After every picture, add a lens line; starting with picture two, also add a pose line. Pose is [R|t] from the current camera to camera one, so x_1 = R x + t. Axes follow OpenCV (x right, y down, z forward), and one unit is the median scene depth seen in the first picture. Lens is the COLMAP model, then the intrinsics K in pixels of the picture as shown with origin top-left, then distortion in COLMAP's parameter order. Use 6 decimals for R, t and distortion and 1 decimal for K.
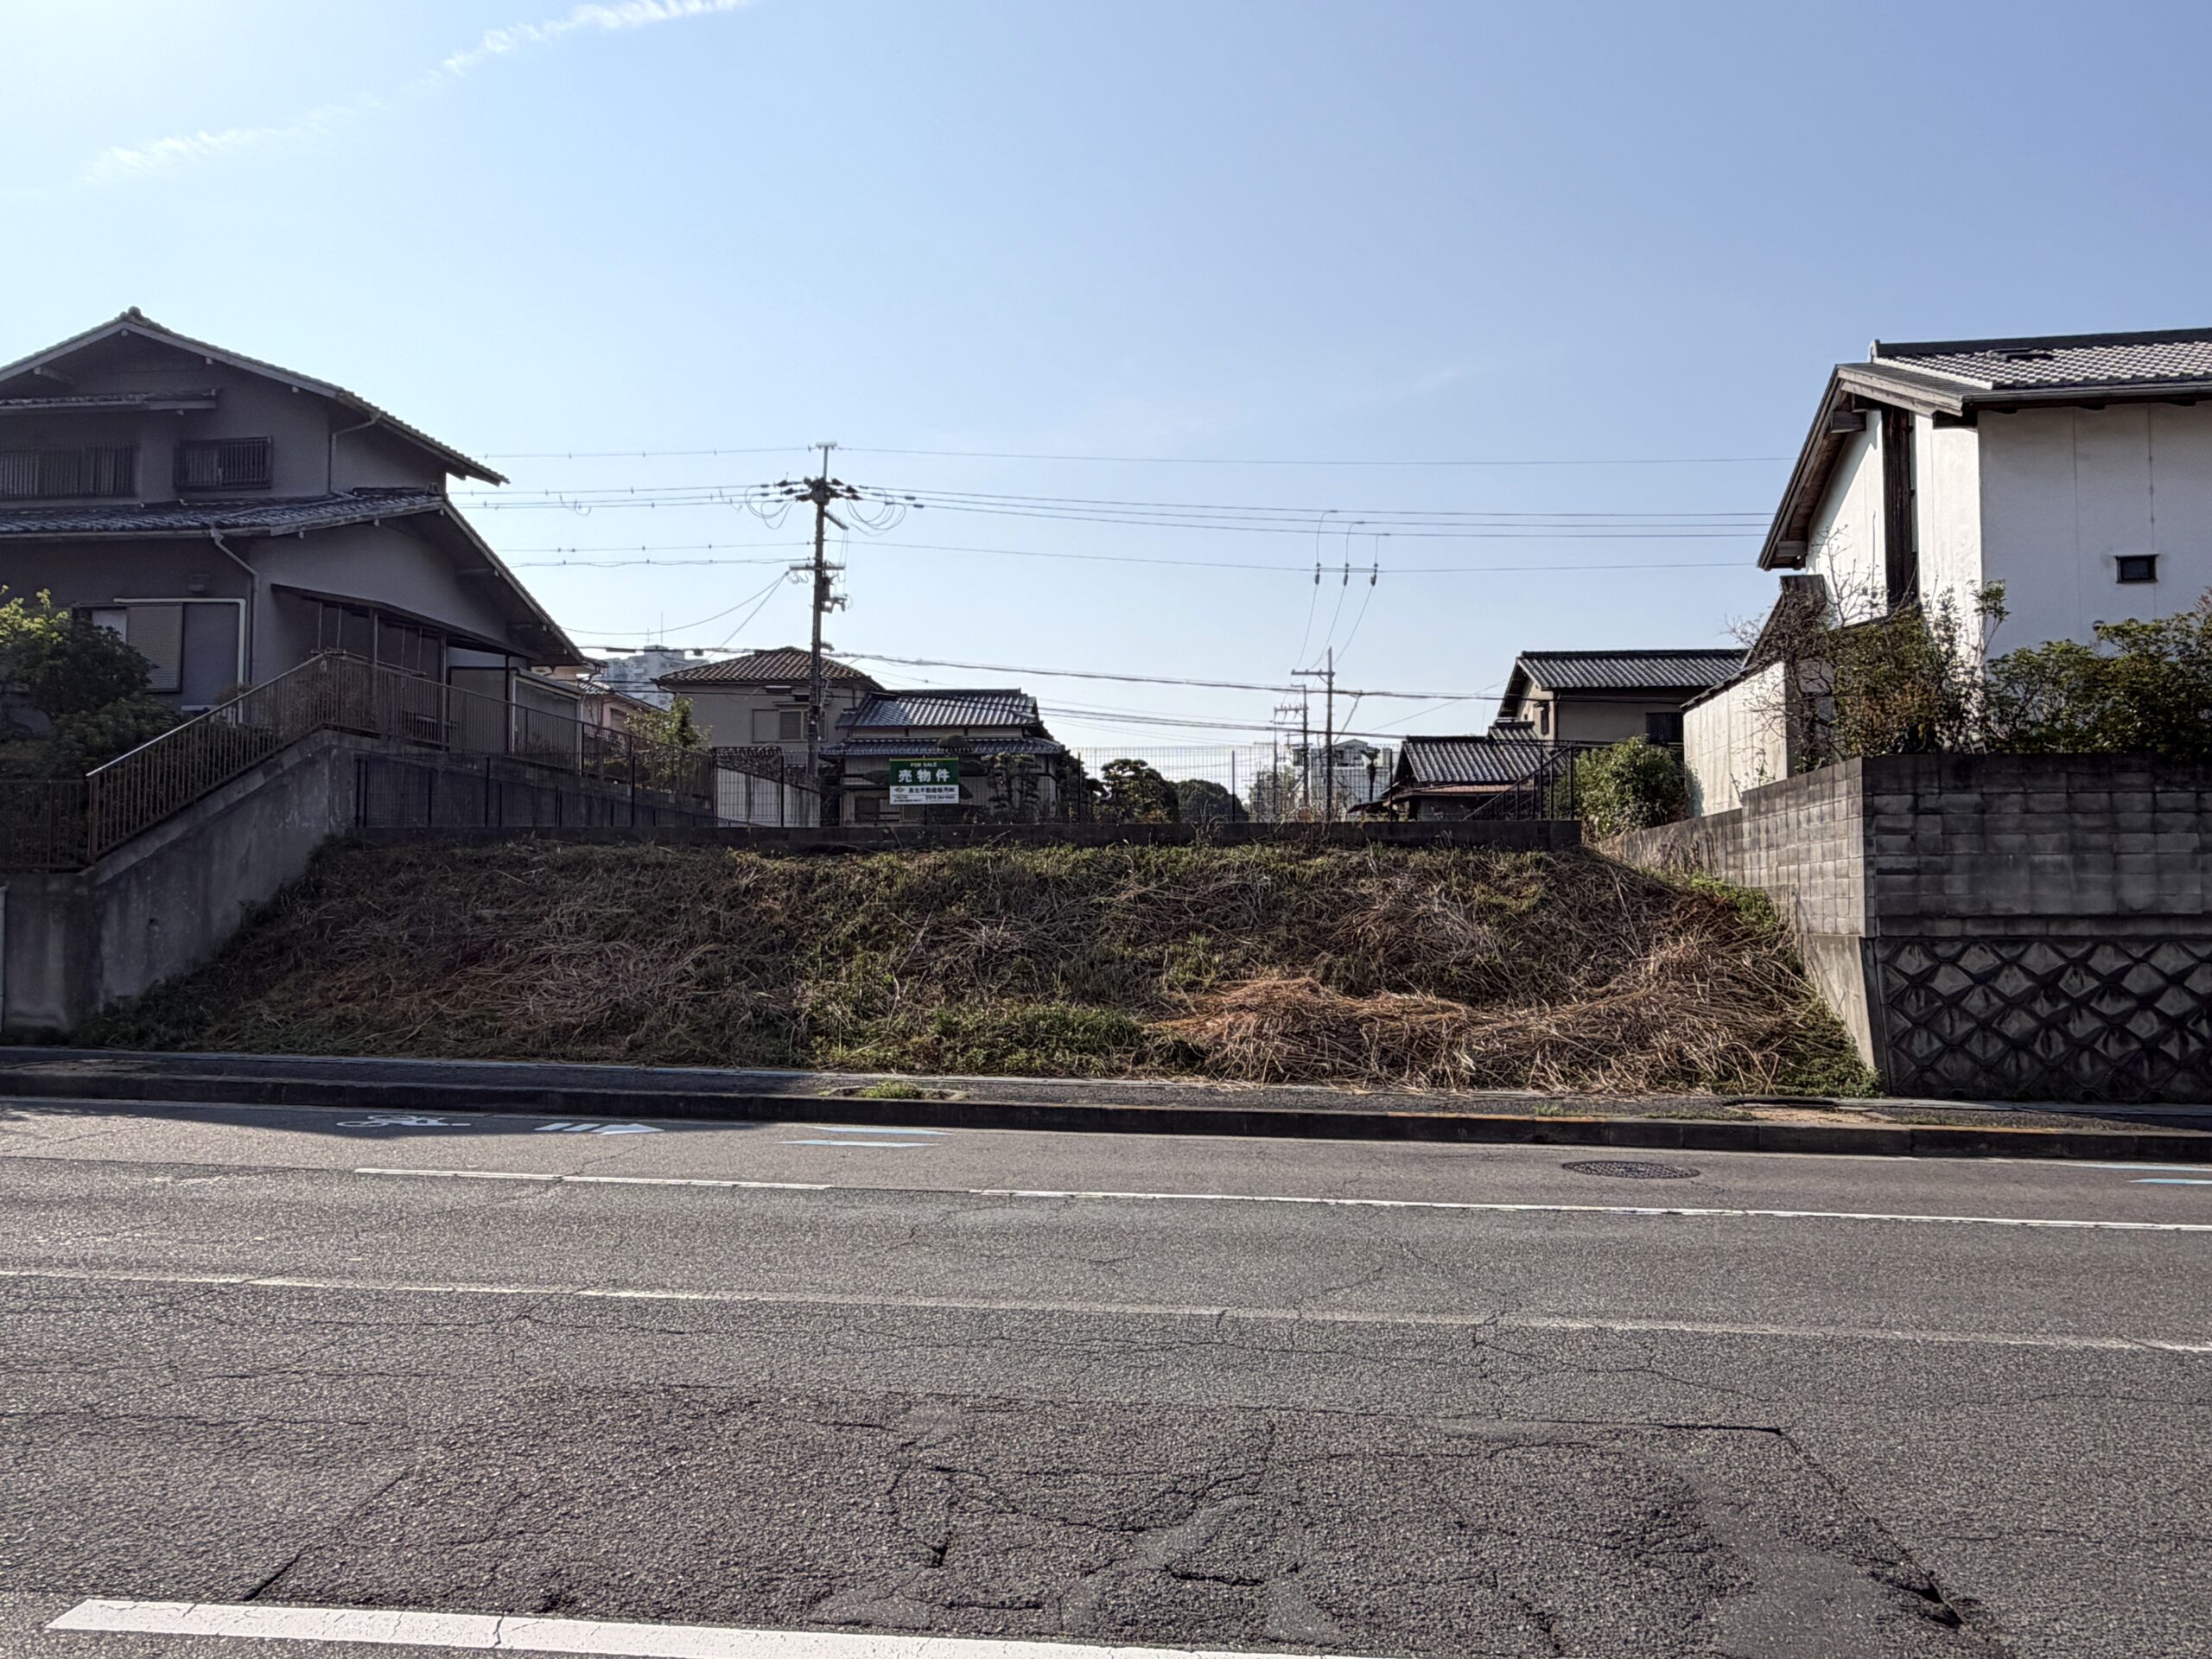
lens RADIAL K [[1525.7, 0, 1100.6], [0, 1525.7, 844.8], [0, 0, 1]] dist [0.002380, -0.003802]
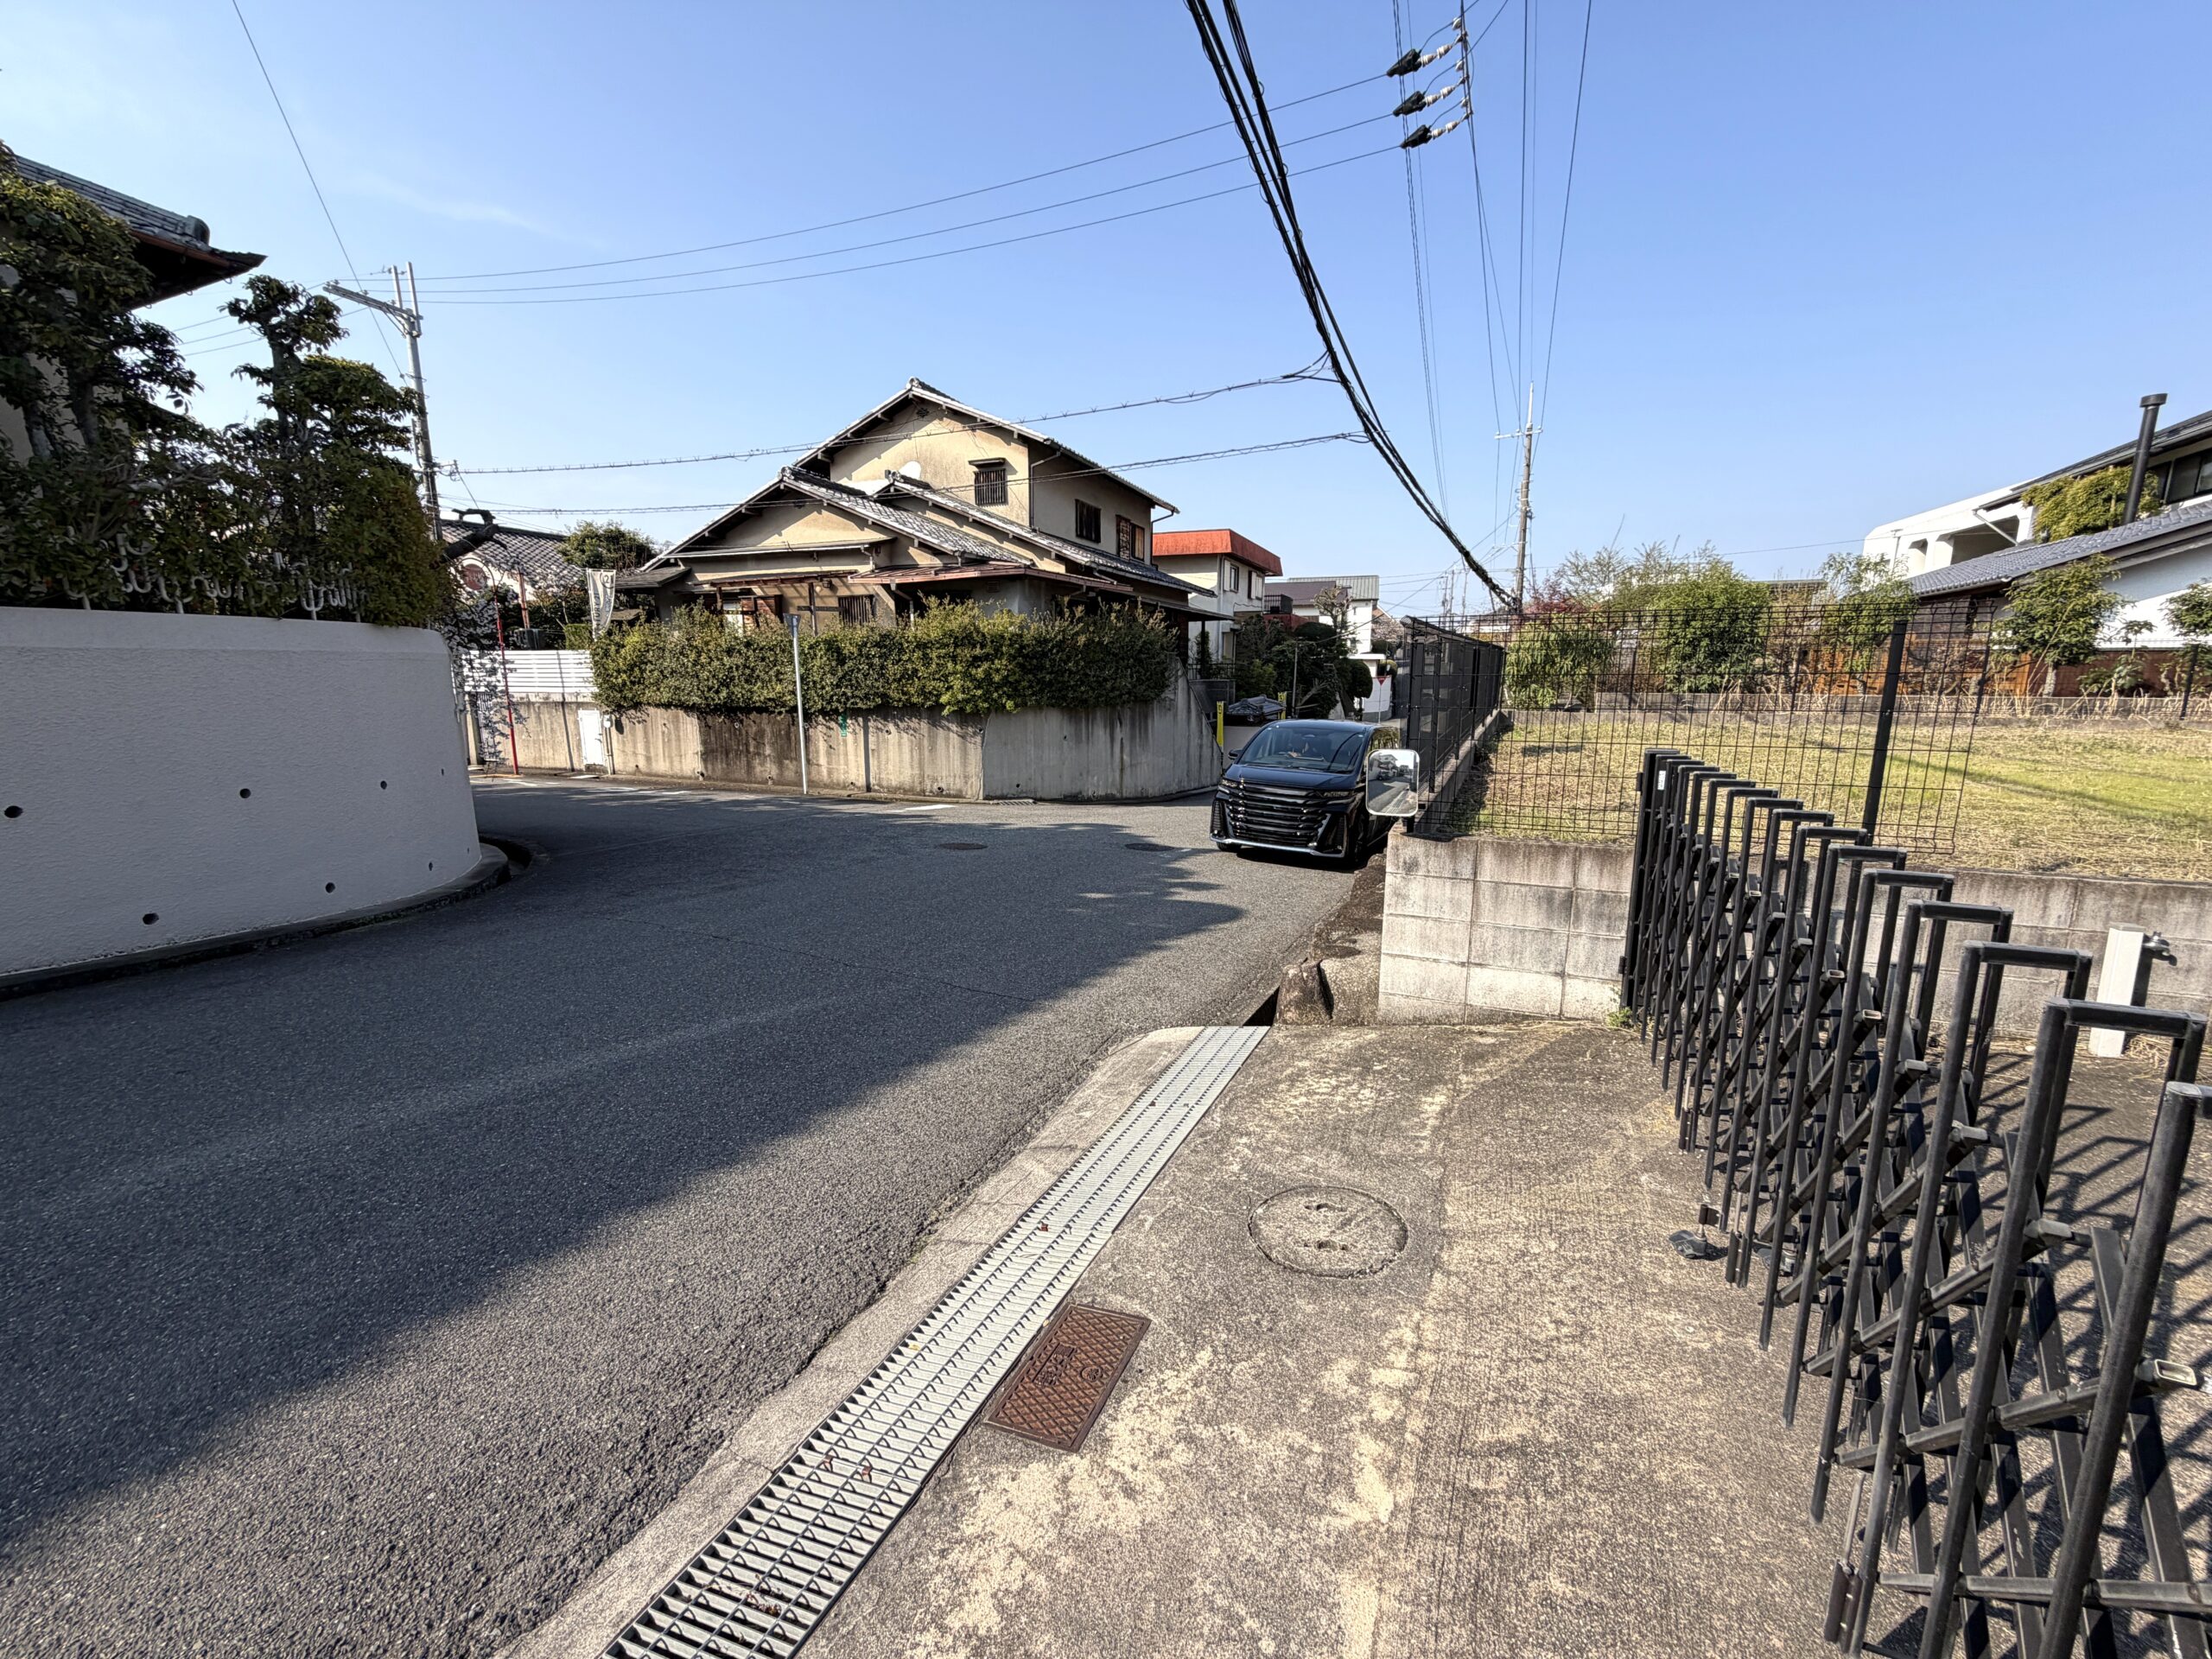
lens RADIAL K [[877.7, 0, 1099.7], [0, 877.7, 830.0], [0, 0, 1]] dist [0.000518, -0.000022]
pose [[0.300998, -0.177174, 0.937022, -0.256587], [-0.039577, 0.979422, 0.197904, -0.003626], [-0.952803, -0.096653, 0.287792, 1.549861]]
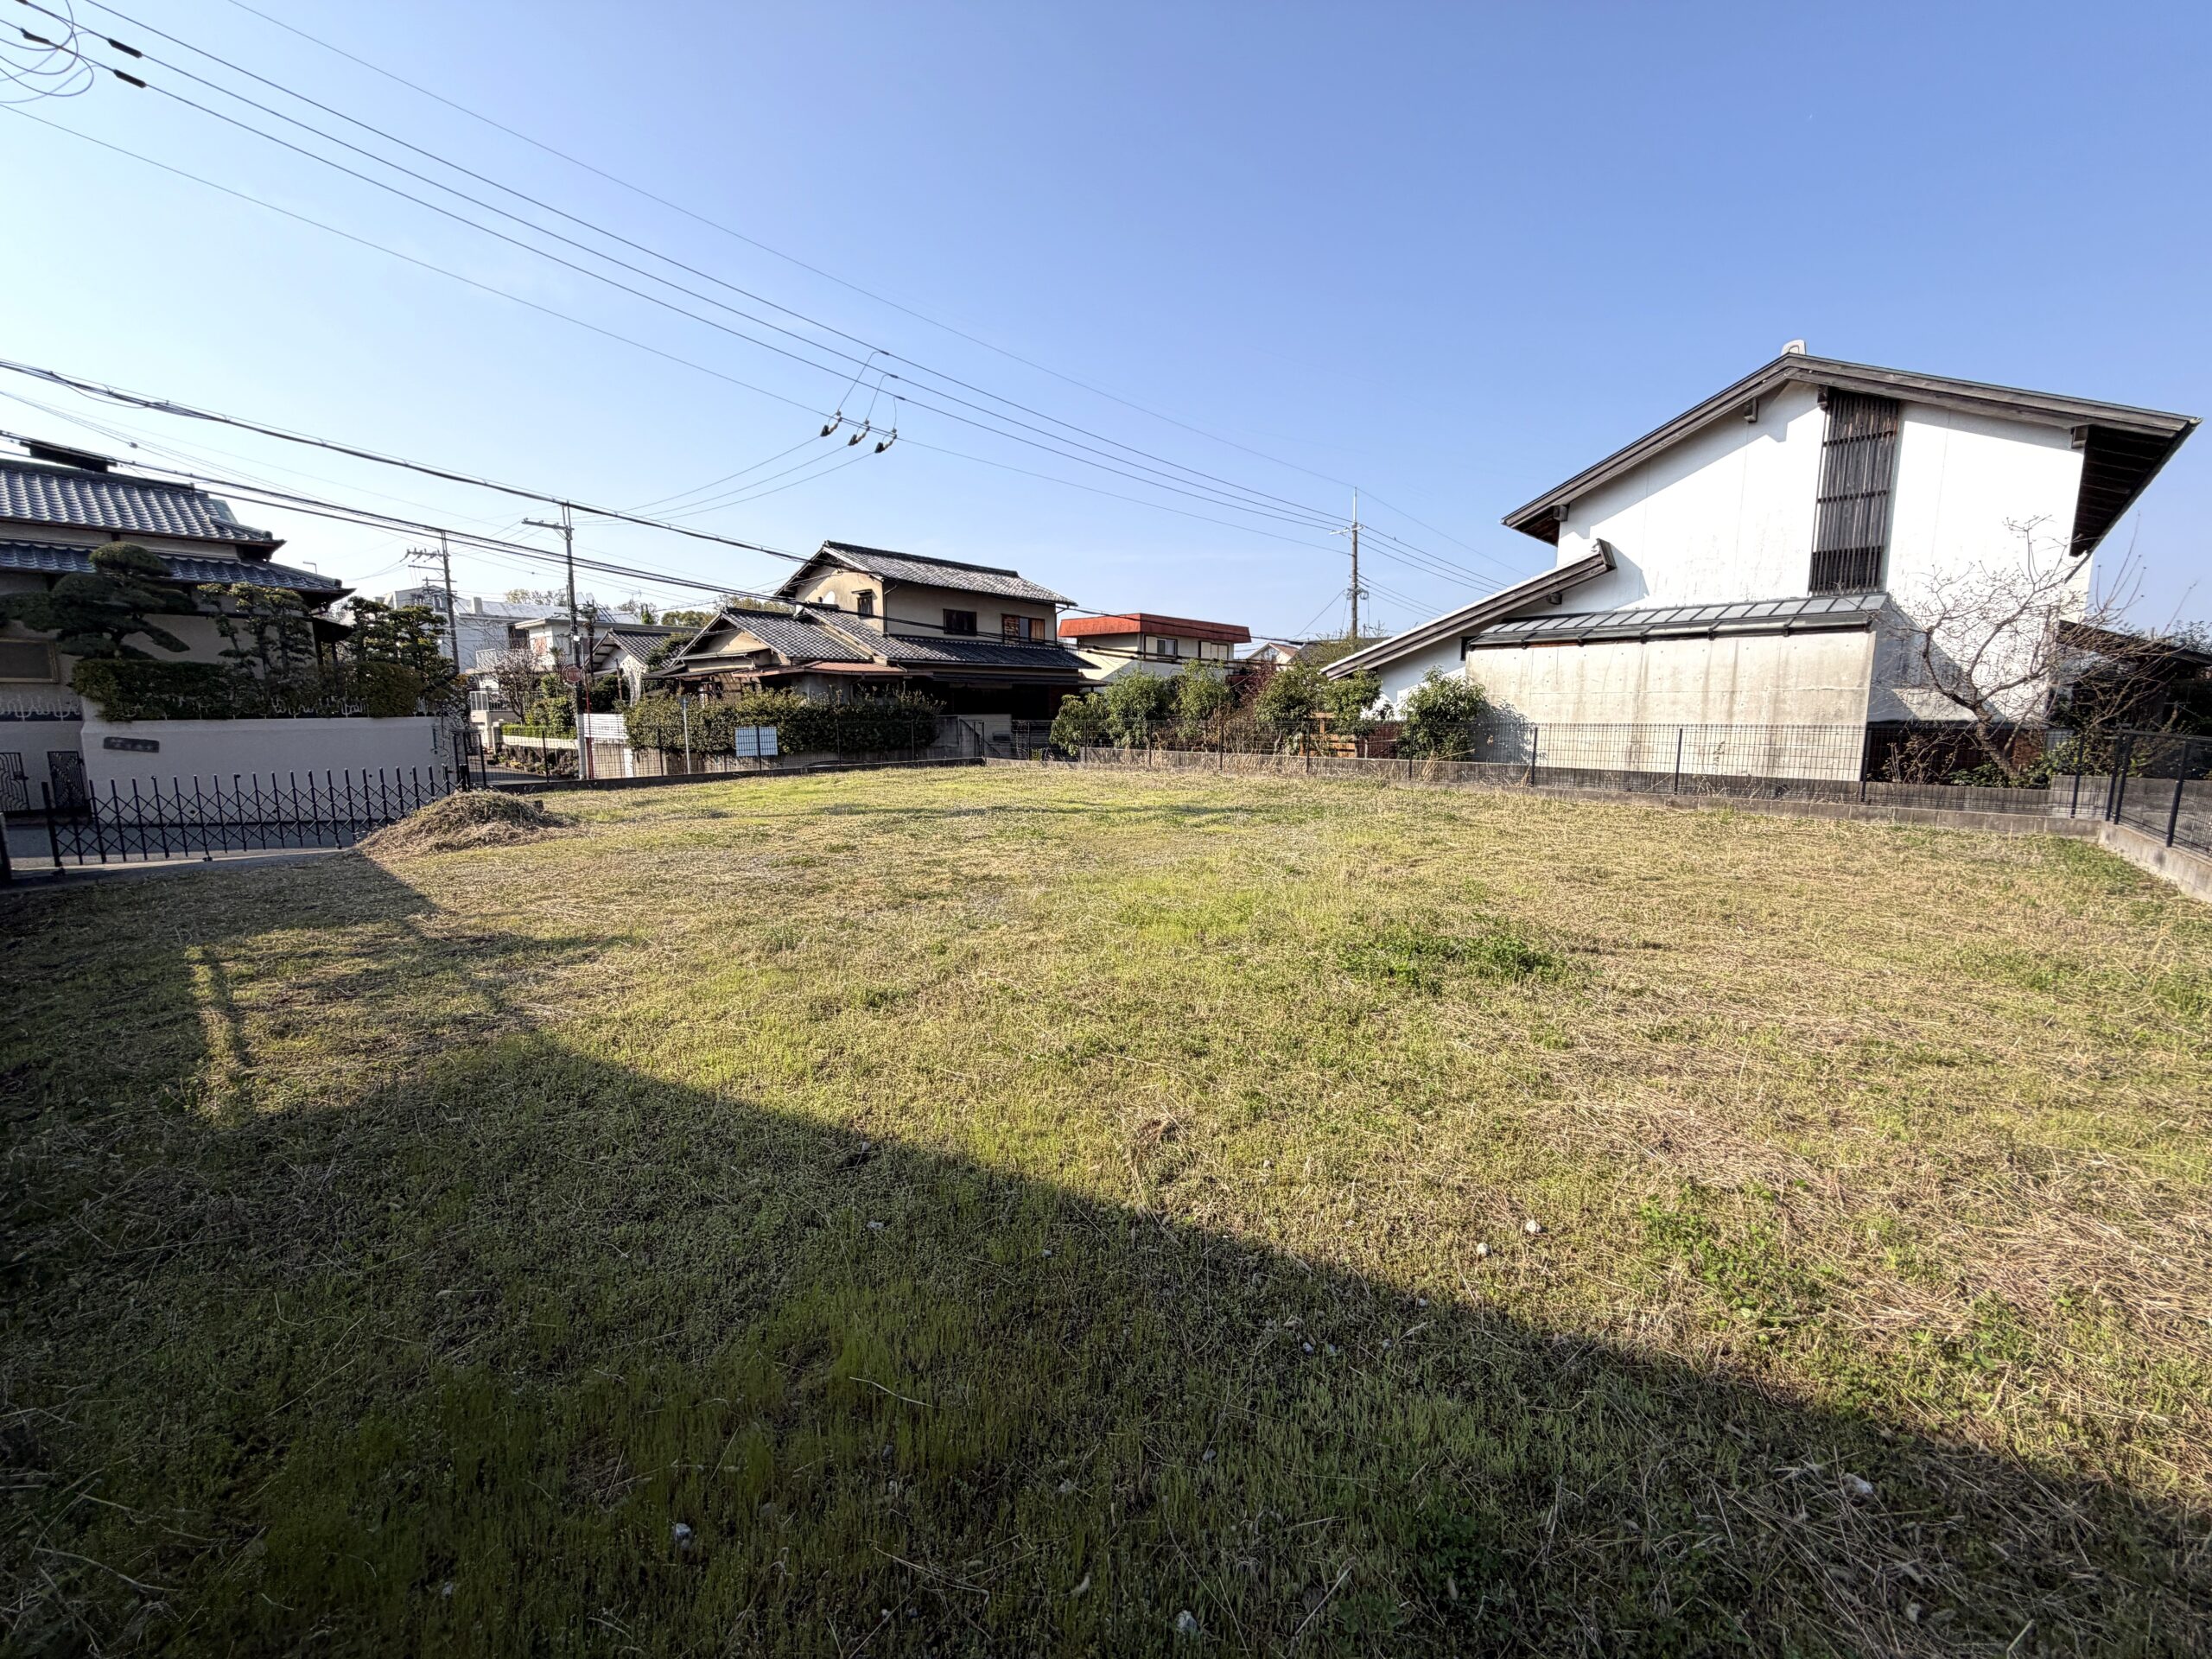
lens RADIAL K [[877.7, 0, 1097.4], [0, 877.7, 831.4], [0, 0, 1]] dist [0.000518, -0.000022]
pose [[0.586962, -0.113978, 0.801551, -0.310073], [-0.033222, 0.985816, 0.164507, -0.054472], [-0.808932, -0.123189, 0.574850, 0.866998]]
